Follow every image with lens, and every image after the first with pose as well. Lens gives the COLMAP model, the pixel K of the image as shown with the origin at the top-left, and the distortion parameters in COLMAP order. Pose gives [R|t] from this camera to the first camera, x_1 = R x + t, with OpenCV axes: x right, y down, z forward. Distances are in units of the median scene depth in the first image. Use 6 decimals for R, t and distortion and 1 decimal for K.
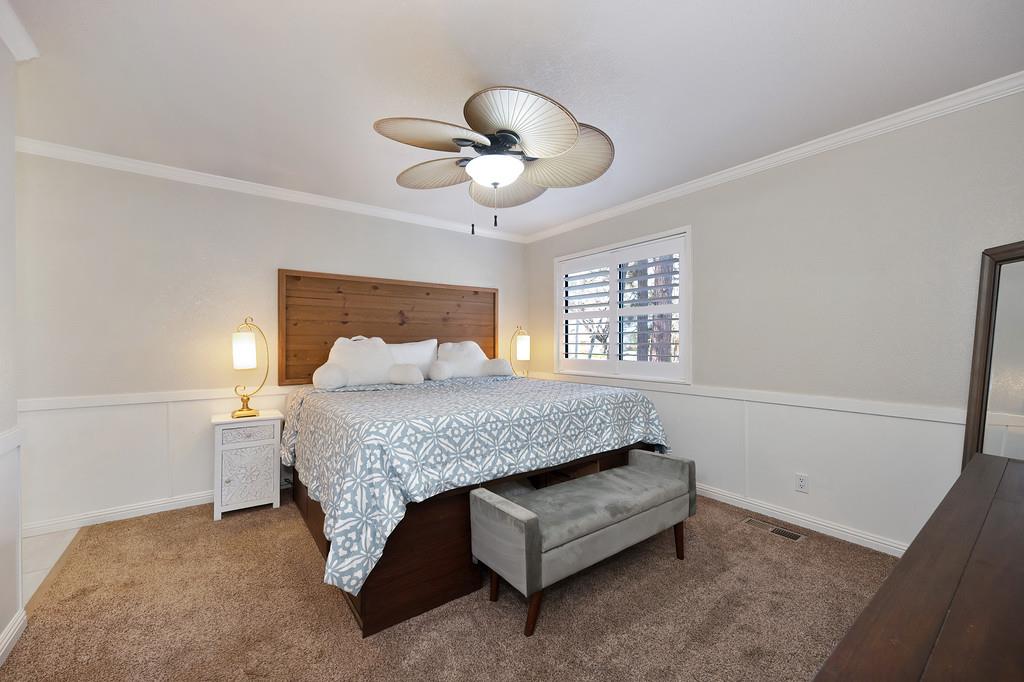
lens RADIAL K [[407.7, 0, 514.3], [0, 407.7, 341.7], [0, 0, 1]] dist [0.001660, -0.000159]
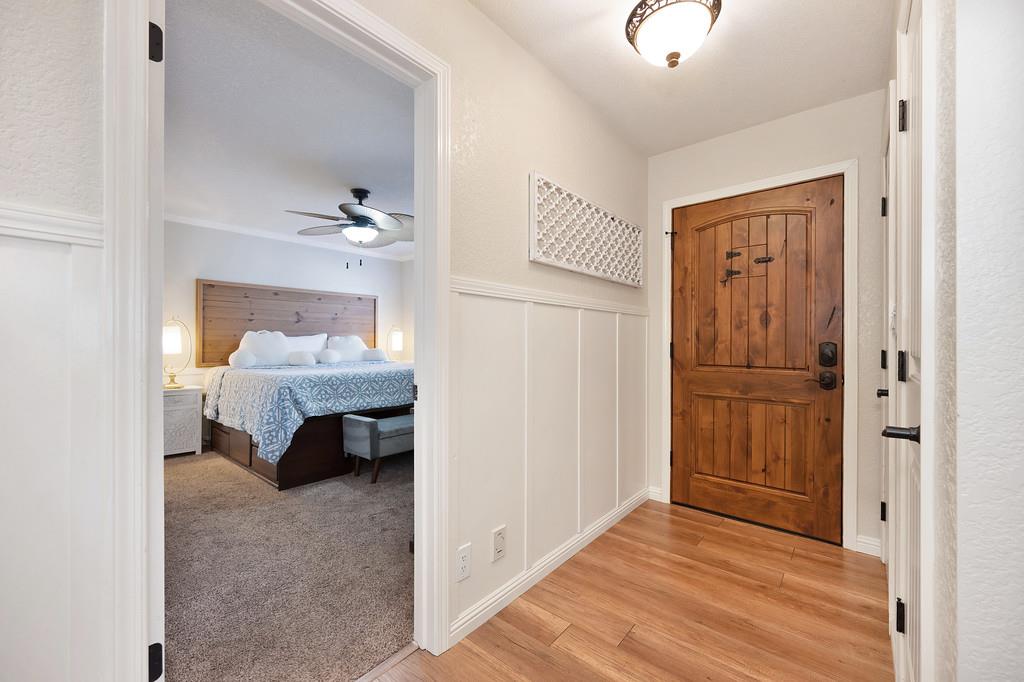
lens RADIAL K [[407.7, 0, 513.8], [0, 407.7, 341.5], [0, 0, 1]] dist [0.001660, -0.000159]
pose [[0.973914, 0.002913, 0.226900, 0.200996], [-0.002902, 0.999996, -0.000381, 0.035453], [-0.226900, -0.000287, 0.973918, -0.852621]]
